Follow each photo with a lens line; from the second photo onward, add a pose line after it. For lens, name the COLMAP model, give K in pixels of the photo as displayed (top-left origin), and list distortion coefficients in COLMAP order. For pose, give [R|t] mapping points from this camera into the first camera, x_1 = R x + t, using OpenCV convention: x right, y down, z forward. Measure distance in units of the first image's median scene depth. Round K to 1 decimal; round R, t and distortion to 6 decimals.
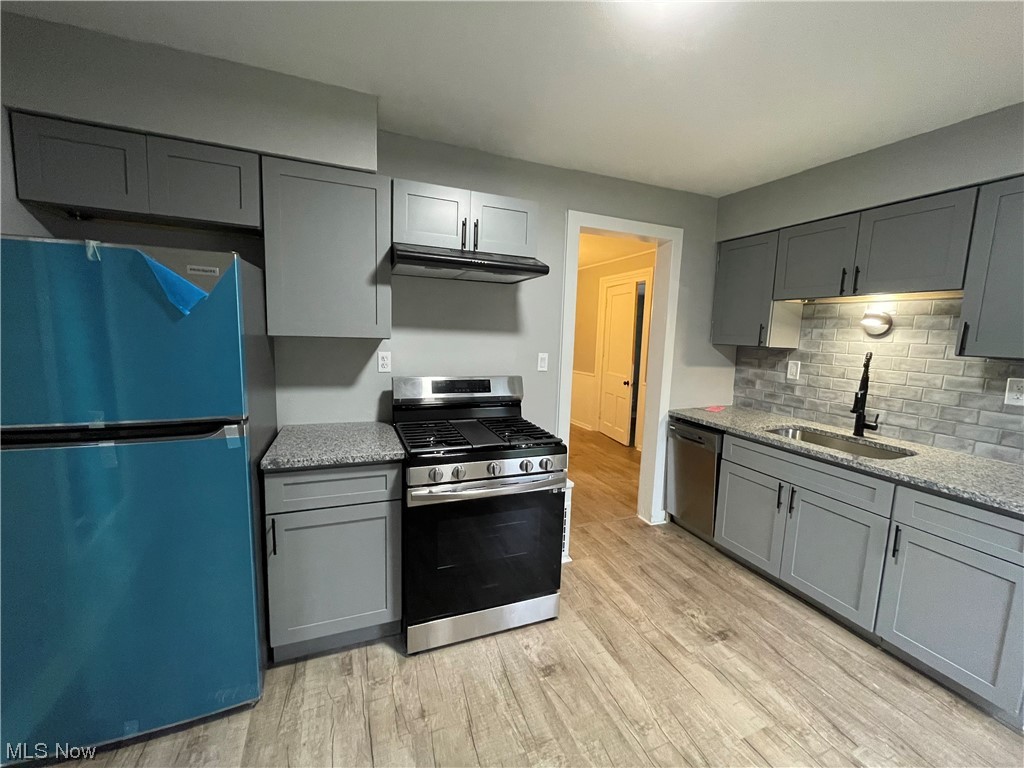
lens RADIAL K [[413.0, 0, 509.8], [0, 413.0, 380.2], [0, 0, 1]] dist [-0.003284, -0.000222]
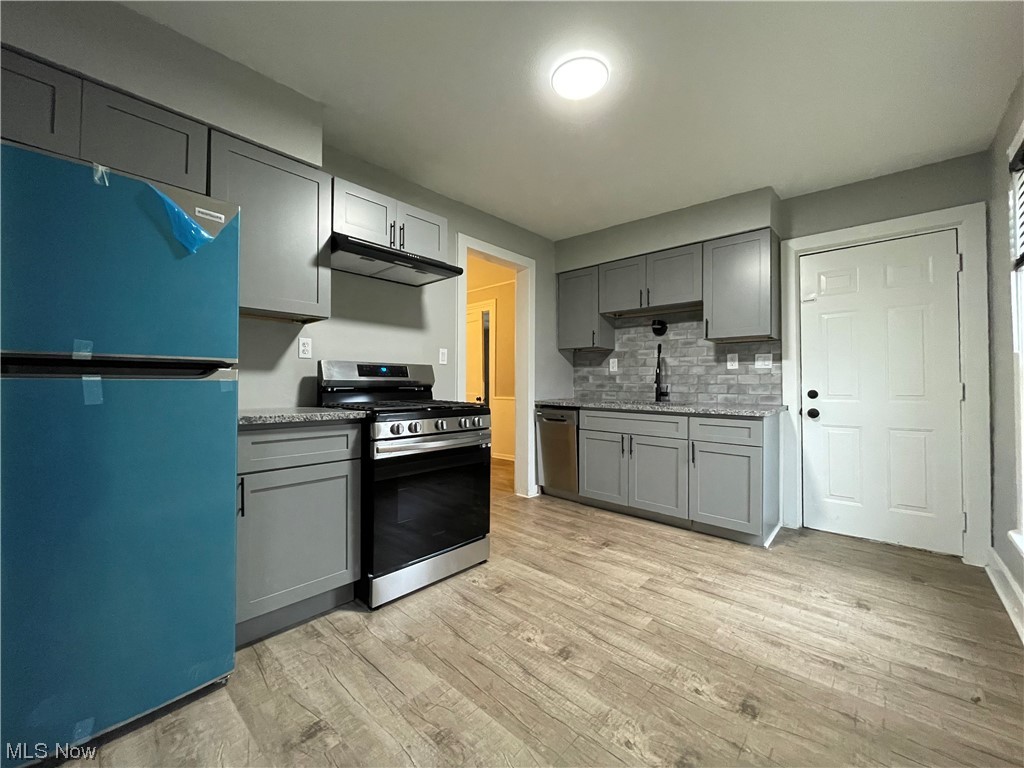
lens RADIAL K [[413.0, 0, 509.8], [0, 413.0, 380.2], [0, 0, 1]] dist [-0.003284, -0.000222]
pose [[0.901753, -0.024629, 0.431550, -0.284703], [0.075325, 0.992054, -0.100777, 0.172292], [-0.425639, 0.123382, 0.896442, -0.117709]]
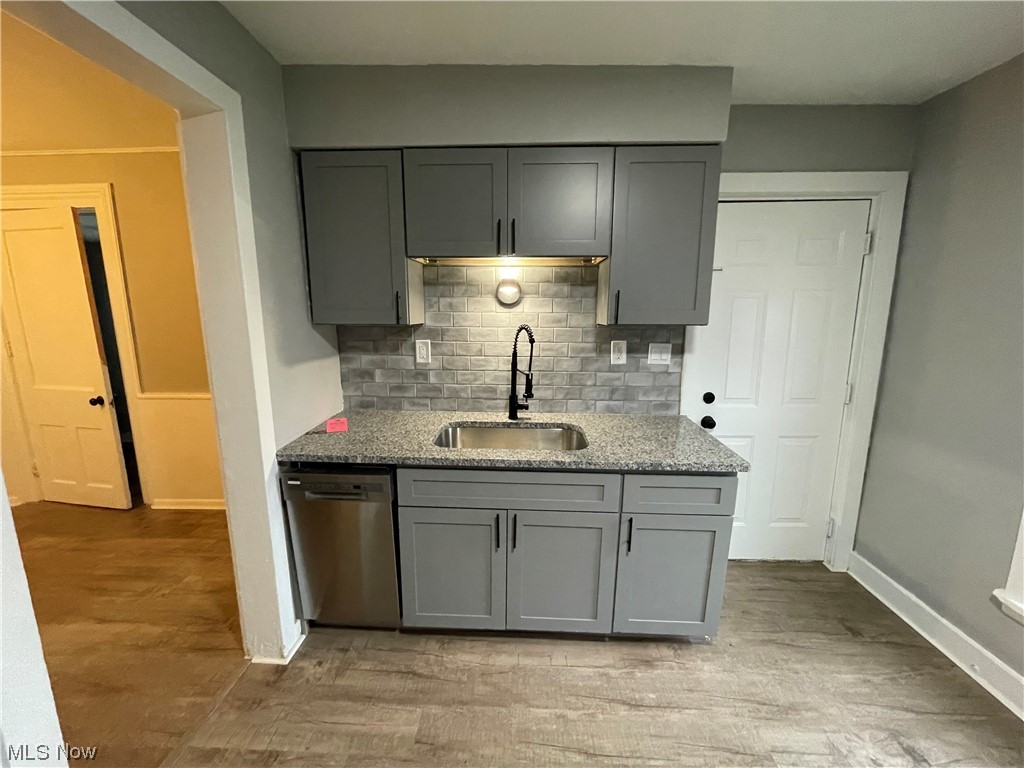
lens RADIAL K [[413.0, 0, 509.8], [0, 413.0, 380.2], [0, 0, 1]] dist [-0.003284, -0.000222]
pose [[0.404629, -0.190334, 0.894454, 0.059201], [0.117843, 0.980798, 0.155398, -0.089885], [-0.906856, 0.042526, 0.419289, 0.648722]]
